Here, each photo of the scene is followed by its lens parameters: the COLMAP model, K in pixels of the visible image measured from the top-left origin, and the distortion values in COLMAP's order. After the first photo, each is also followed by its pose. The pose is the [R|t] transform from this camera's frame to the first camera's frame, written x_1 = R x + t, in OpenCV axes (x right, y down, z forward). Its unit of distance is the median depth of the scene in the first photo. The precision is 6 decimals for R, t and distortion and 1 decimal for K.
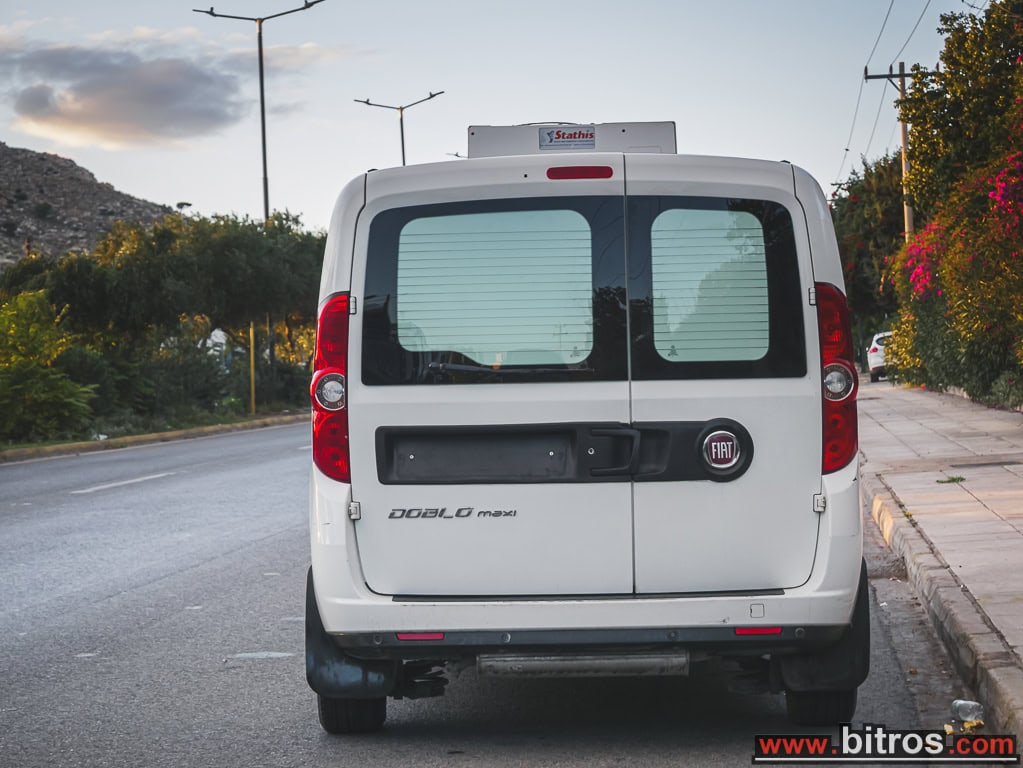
lens RADIAL K [[2552.7, 0, 511.5], [0, 2552.7, 384.0], [0, 0, 1]] dist [0.192831, -0.813501]
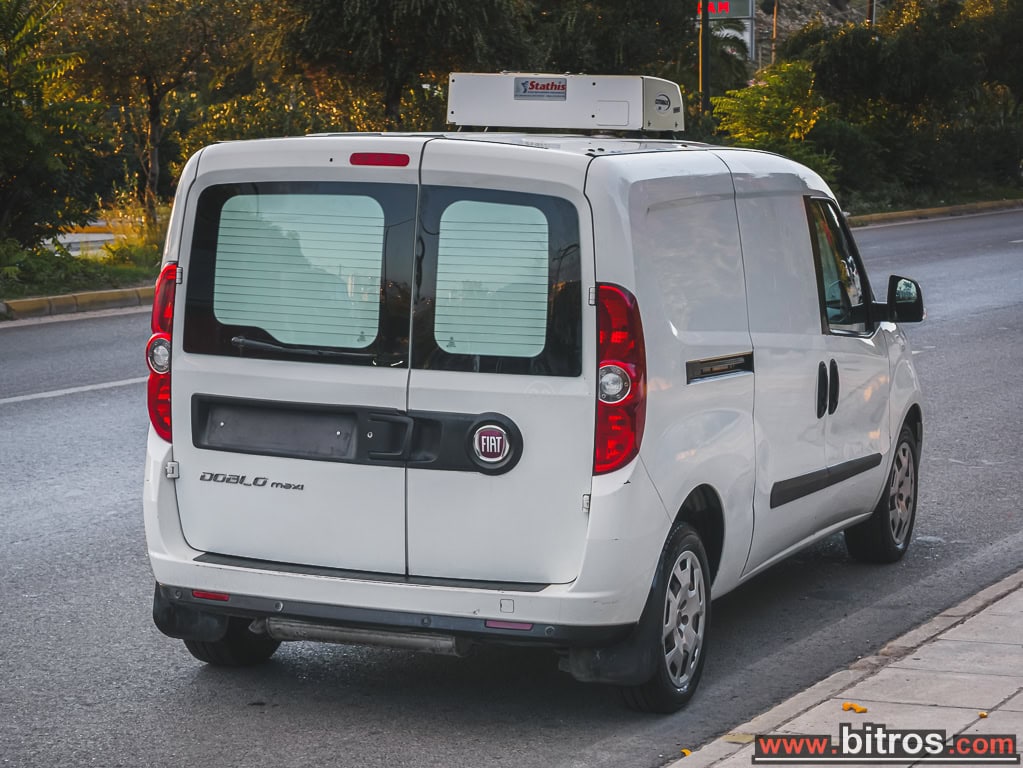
lens RADIAL K [[2552.7, 0, 511.5], [0, 2552.7, 384.0], [0, 0, 1]] dist [0.192831, -0.813501]
pose [[0.931791, 0.078265, -0.354457, 0.442969], [-0.040986, 0.992919, 0.111498, -0.109776], [0.360674, -0.089365, 0.928401, 0.069217]]
